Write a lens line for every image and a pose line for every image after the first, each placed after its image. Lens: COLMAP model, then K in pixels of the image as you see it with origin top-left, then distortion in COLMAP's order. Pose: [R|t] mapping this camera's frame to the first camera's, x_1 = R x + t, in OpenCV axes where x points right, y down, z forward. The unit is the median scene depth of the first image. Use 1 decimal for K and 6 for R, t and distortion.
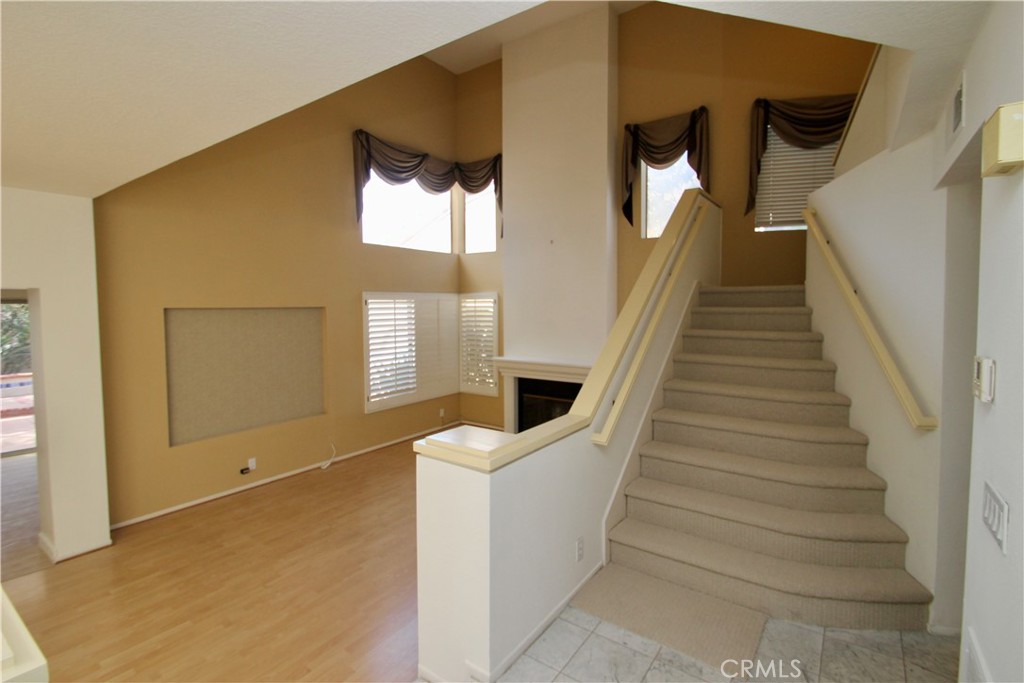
lens RADIAL K [[475.2, 0, 516.1], [0, 475.2, 330.2], [0, 0, 1]] dist [0.000915, 0.000257]
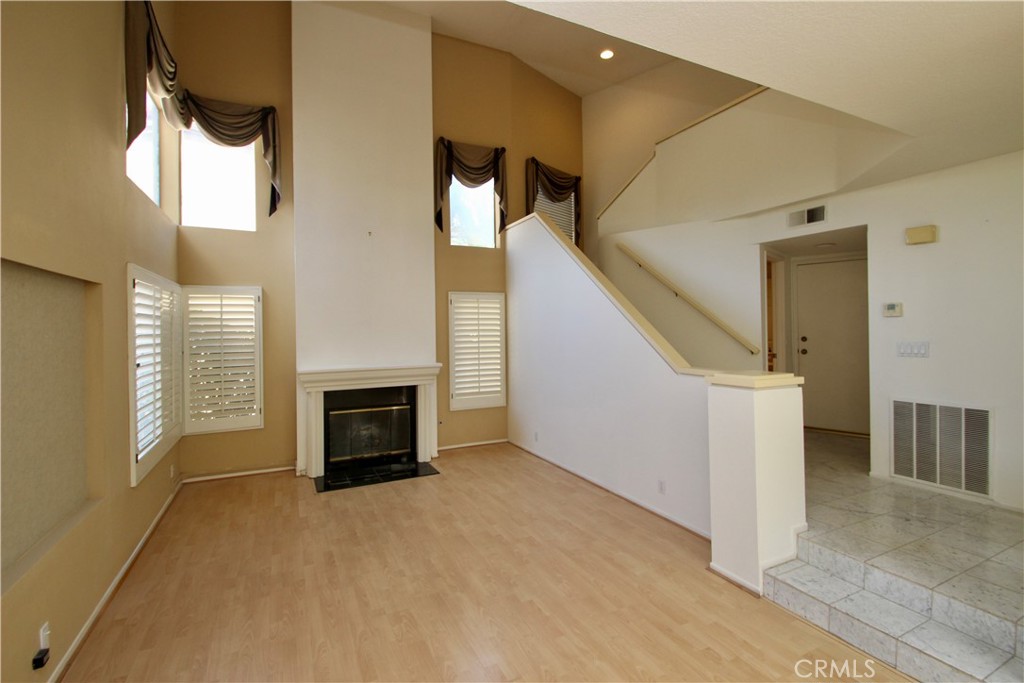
lens RADIAL K [[475.2, 0, 516.1], [0, 475.2, 330.2], [0, 0, 1]] dist [0.000915, 0.000257]
pose [[0.474190, -0.003571, 0.880415, -0.577217], [0.058743, 0.997892, -0.027592, 0.037299], [-0.878461, 0.064802, 0.473400, 0.340781]]
